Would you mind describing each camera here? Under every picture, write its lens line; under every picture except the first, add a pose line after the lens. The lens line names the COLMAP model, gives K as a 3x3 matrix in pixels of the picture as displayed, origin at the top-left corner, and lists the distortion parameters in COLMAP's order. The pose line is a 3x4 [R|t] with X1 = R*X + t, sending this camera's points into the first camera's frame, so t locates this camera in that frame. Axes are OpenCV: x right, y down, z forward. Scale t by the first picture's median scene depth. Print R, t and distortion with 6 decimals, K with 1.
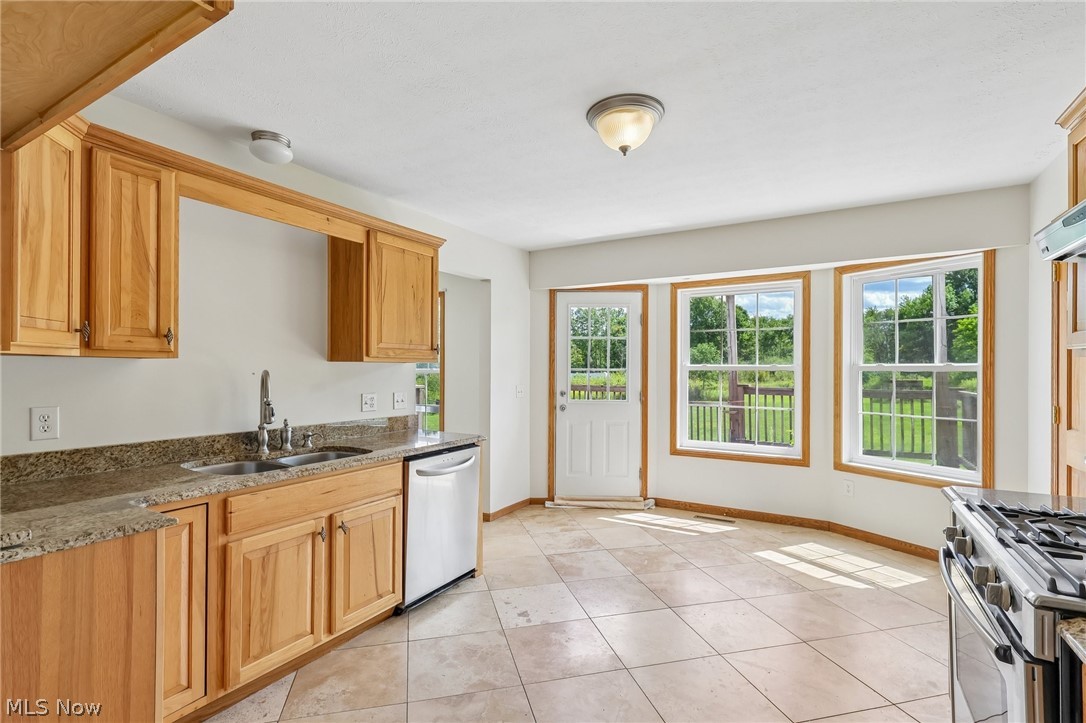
lens RADIAL K [[498.3, 0, 543.1], [0, 498.3, 369.1], [0, 0, 1]] dist [0.002341, 0.000618]
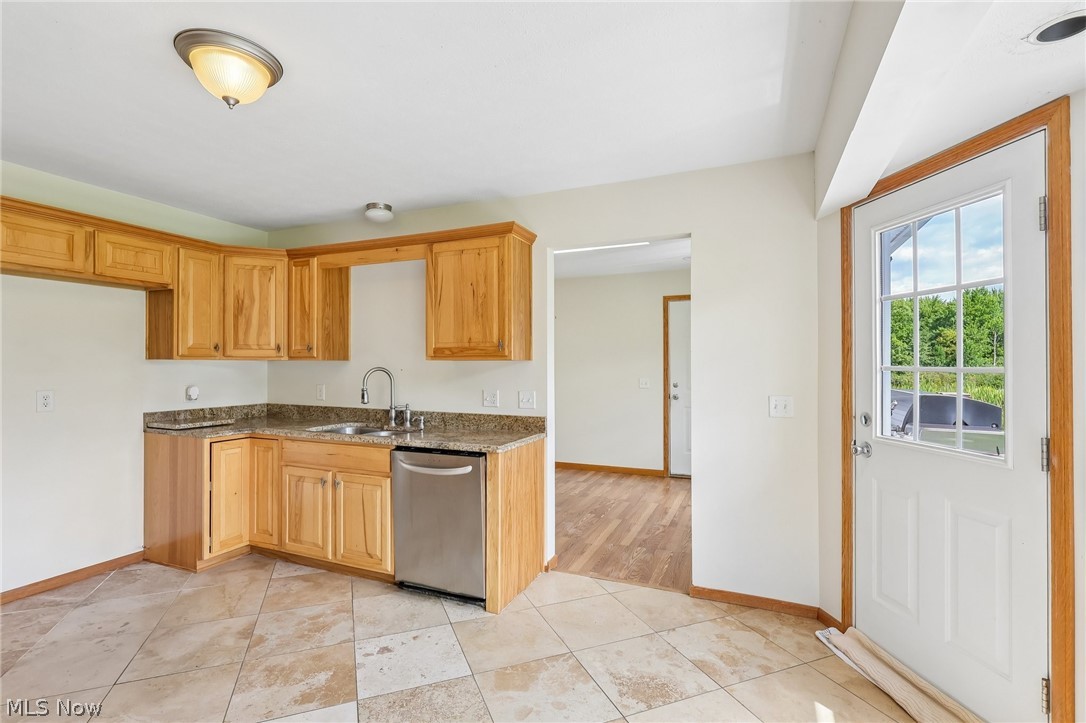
lens RADIAL K [[504.8, 0, 538.3], [0, 504.8, 363.3], [0, 0, 1]] dist [-0.000343, 0.000973]
pose [[0.131456, -0.007296, -0.991295, 0.564759], [-0.002264, 0.999968, -0.007660, 0.000115], [0.991319, 0.003251, 0.131435, 0.747286]]
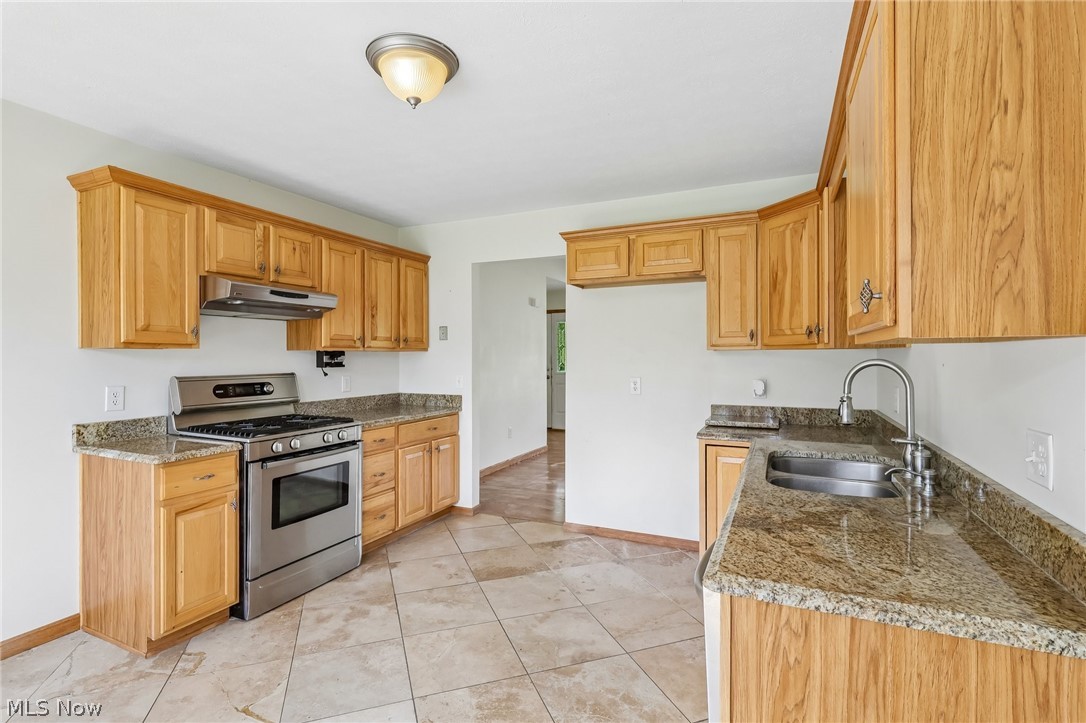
lens RADIAL K [[519.3, 0, 543.4], [0, 519.3, 359.5], [0, 0, 1]] dist [-0.002244, -0.000295]
pose [[-0.995329, -0.000361, -0.096543, 0.014451], [-0.000798, 0.999990, 0.004483, -0.000148], [0.096540, 0.004539, -0.995319, 1.023281]]
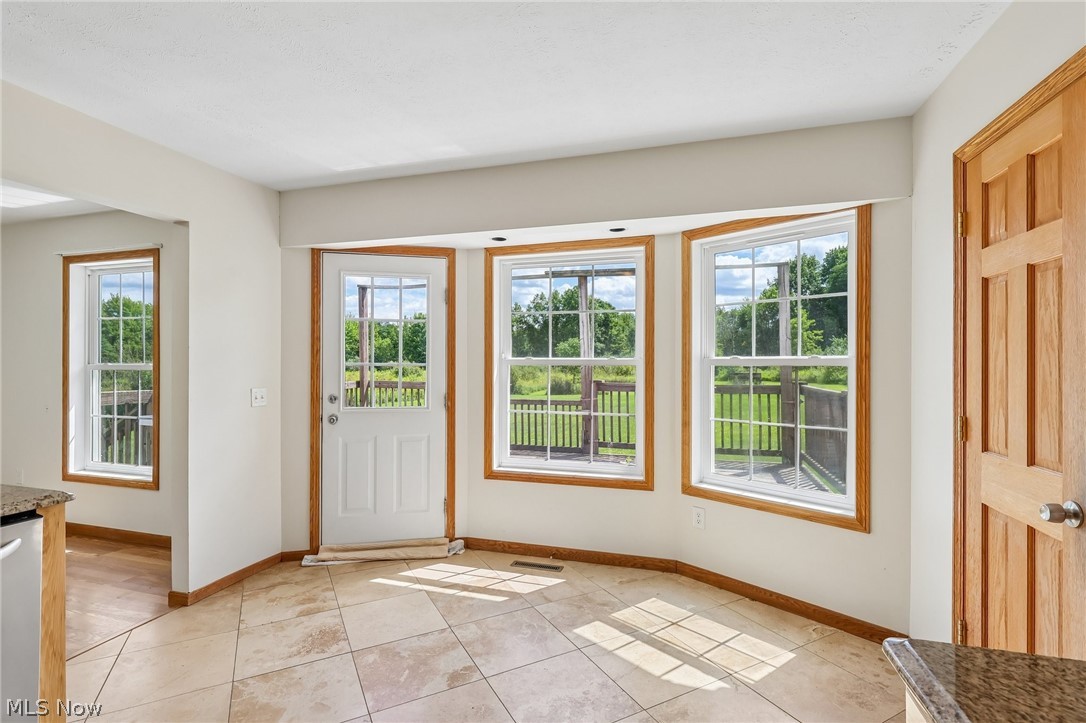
lens RADIAL K [[504.8, 0, 538.3], [0, 504.8, 363.3], [0, 0, 1]] dist [-0.000343, 0.000973]
pose [[0.972429, -0.001418, 0.233197, 0.184389], [0.001390, 0.999999, 0.000282, -0.000343], [-0.233197, 0.000050, 0.972430, 0.290999]]
